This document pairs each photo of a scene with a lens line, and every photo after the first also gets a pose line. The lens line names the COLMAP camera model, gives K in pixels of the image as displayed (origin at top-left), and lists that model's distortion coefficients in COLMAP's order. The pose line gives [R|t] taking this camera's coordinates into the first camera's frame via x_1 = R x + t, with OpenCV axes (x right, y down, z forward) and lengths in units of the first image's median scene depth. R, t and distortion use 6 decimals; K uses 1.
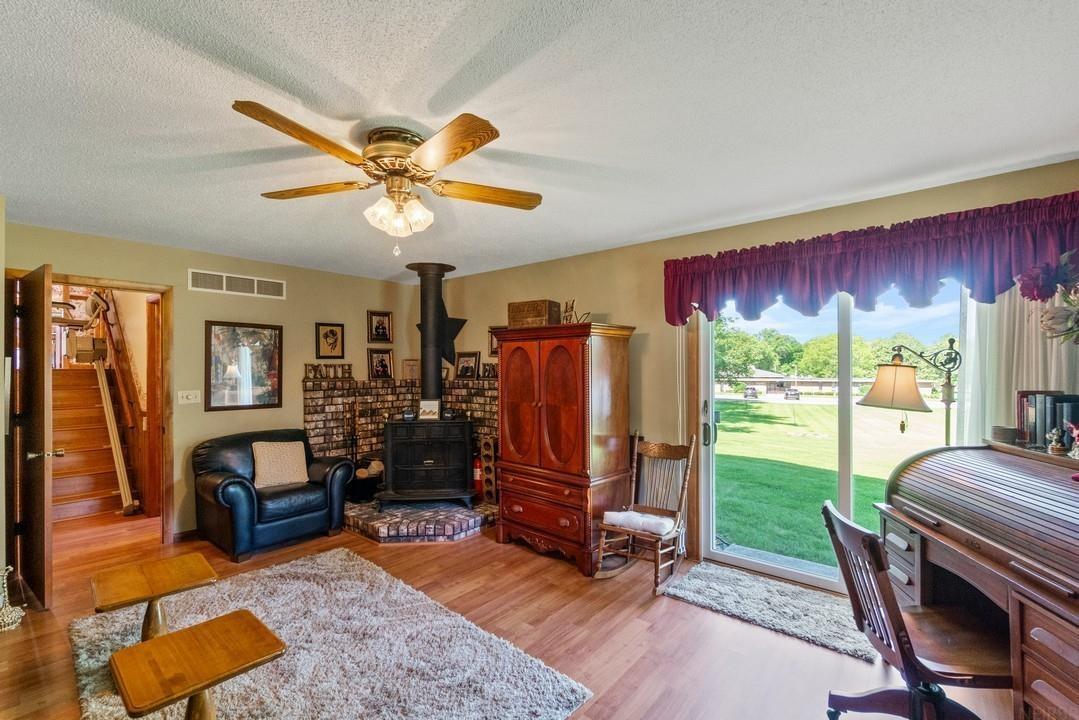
lens RADIAL K [[471.4, 0, 540.6], [0, 471.4, 363.1], [0, 0, 1]] dist [-0.002500, -0.000730]
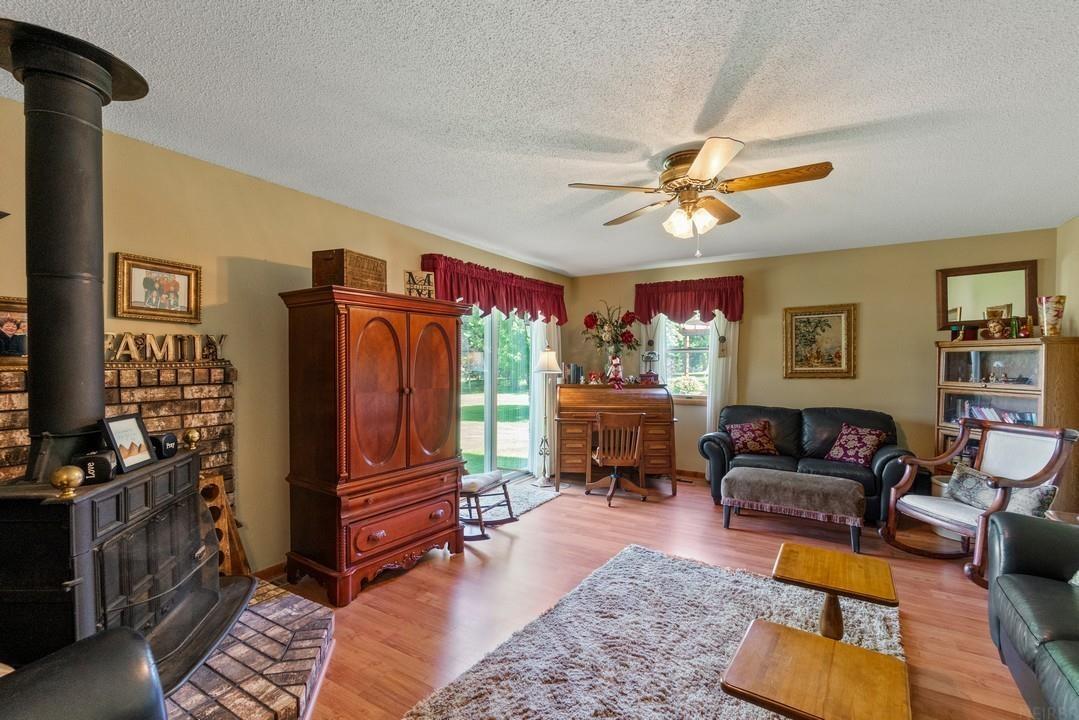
lens RADIAL K [[471.4, 0, 538.3], [0, 471.4, 361.9], [0, 0, 1]] dist [-0.002500, -0.000730]
pose [[-0.144514, -0.015136, 0.989387, -0.765872], [-0.001710, 0.999885, 0.015046, 0.027534], [-0.989501, 0.000483, -0.144523, 0.805648]]
